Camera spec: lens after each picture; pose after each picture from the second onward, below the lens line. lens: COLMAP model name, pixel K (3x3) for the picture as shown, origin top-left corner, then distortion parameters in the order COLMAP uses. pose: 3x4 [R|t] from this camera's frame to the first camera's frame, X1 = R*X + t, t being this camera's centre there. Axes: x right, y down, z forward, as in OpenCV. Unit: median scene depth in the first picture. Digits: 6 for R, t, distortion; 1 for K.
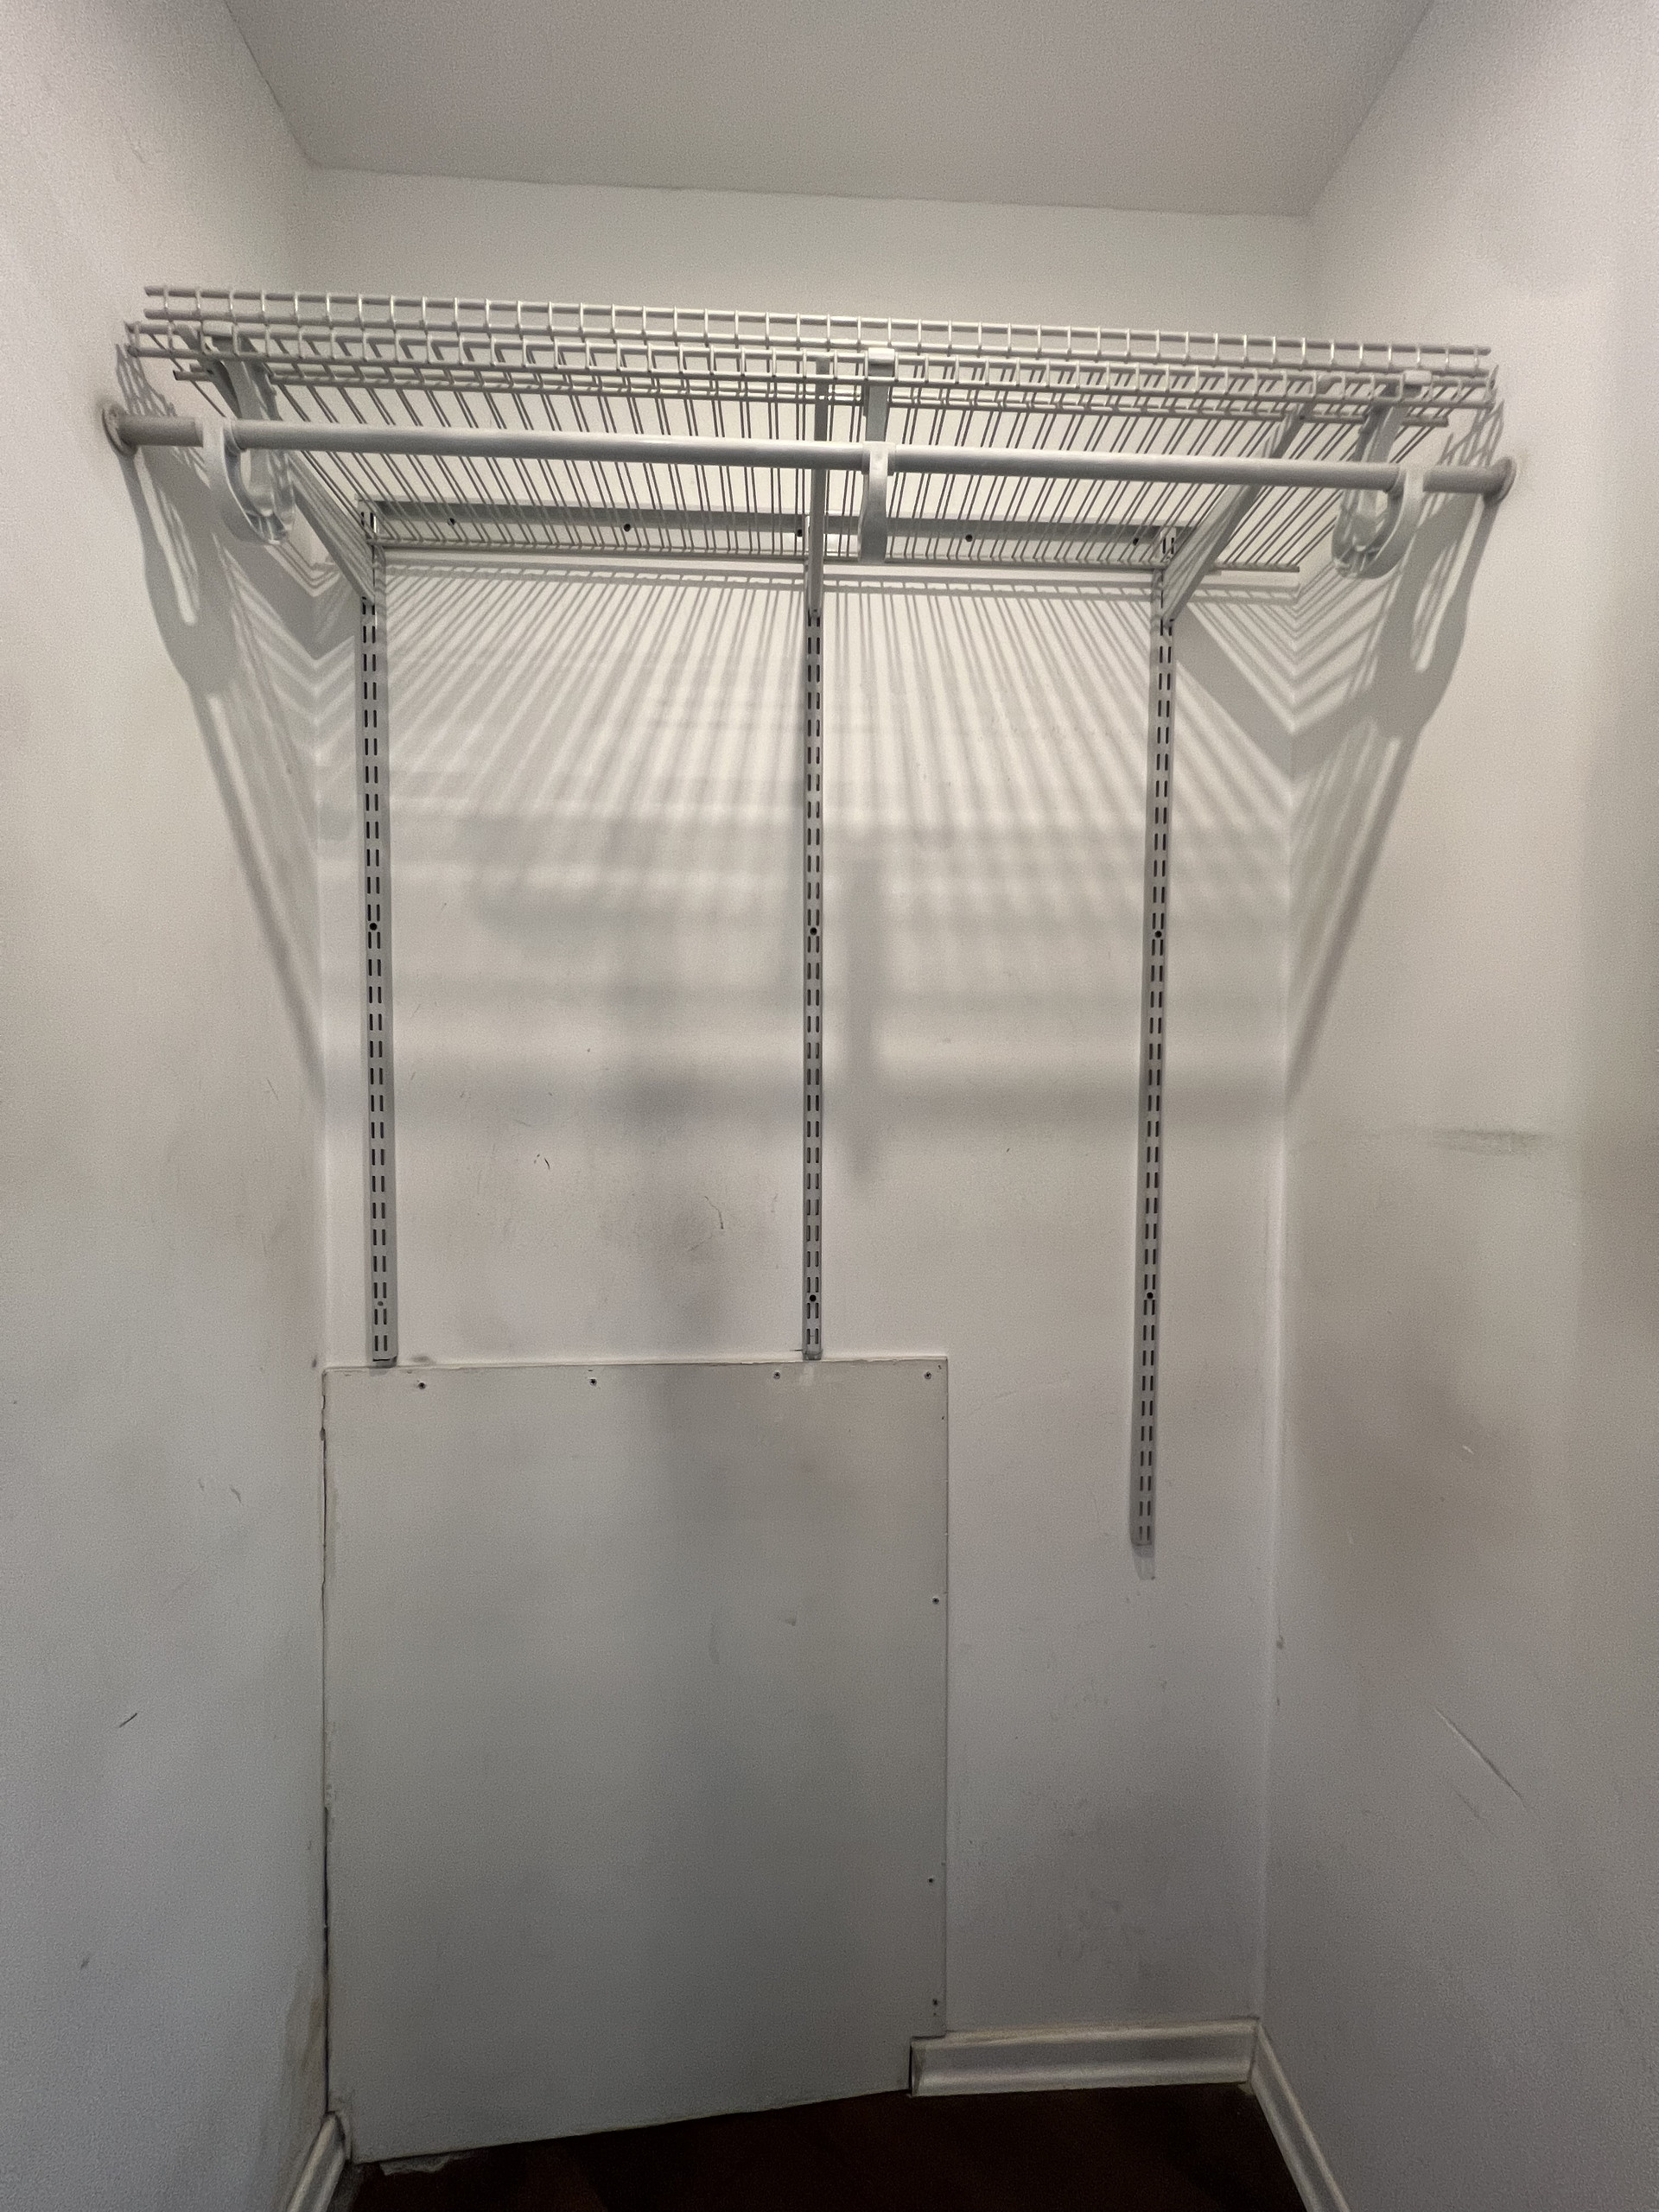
lens RADIAL K [[883.6, 0, 829.5], [0, 883.6, 1106.0], [0, 0, 1]] dist [-0.004207, -0.000745]
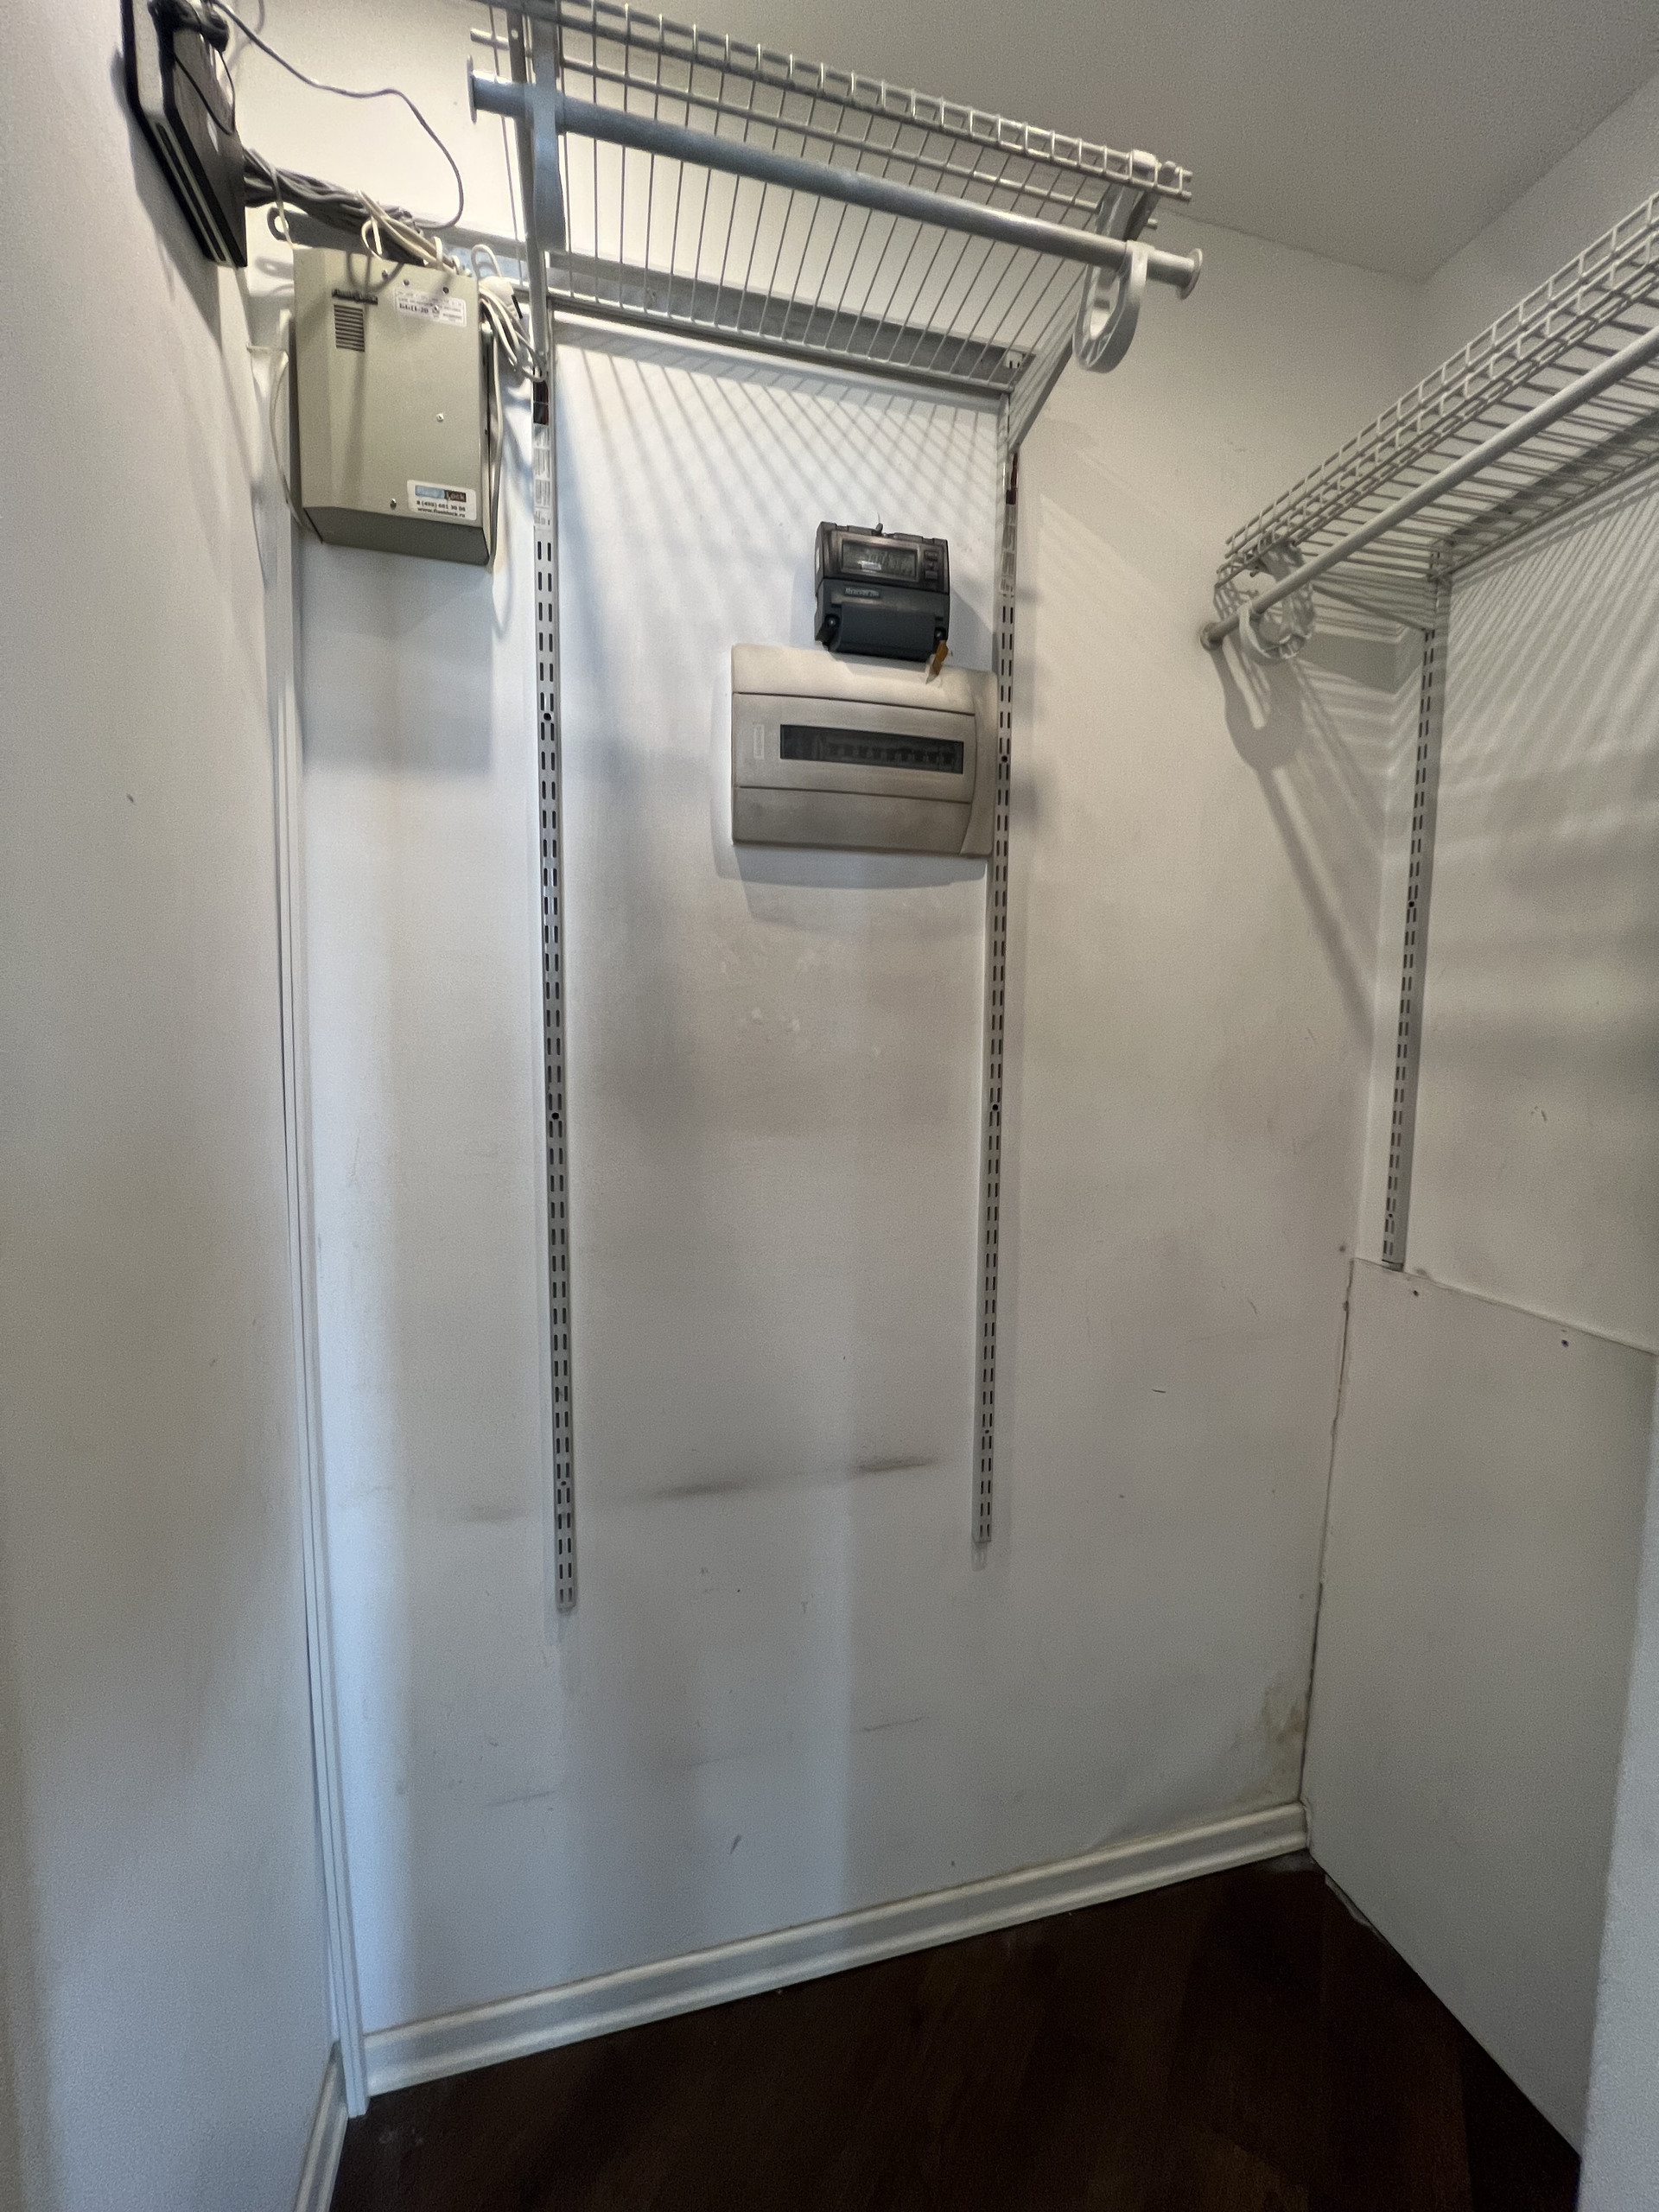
lens RADIAL K [[883.6, 0, 829.5], [0, 883.6, 1106.0], [0, 0, 1]] dist [-0.004207, -0.000745]
pose [[0.172109, 0.088164, -0.981125, 0.545868], [-0.049542, 0.995501, 0.080766, 0.012824], [0.983831, 0.034706, 0.175703, 0.014597]]
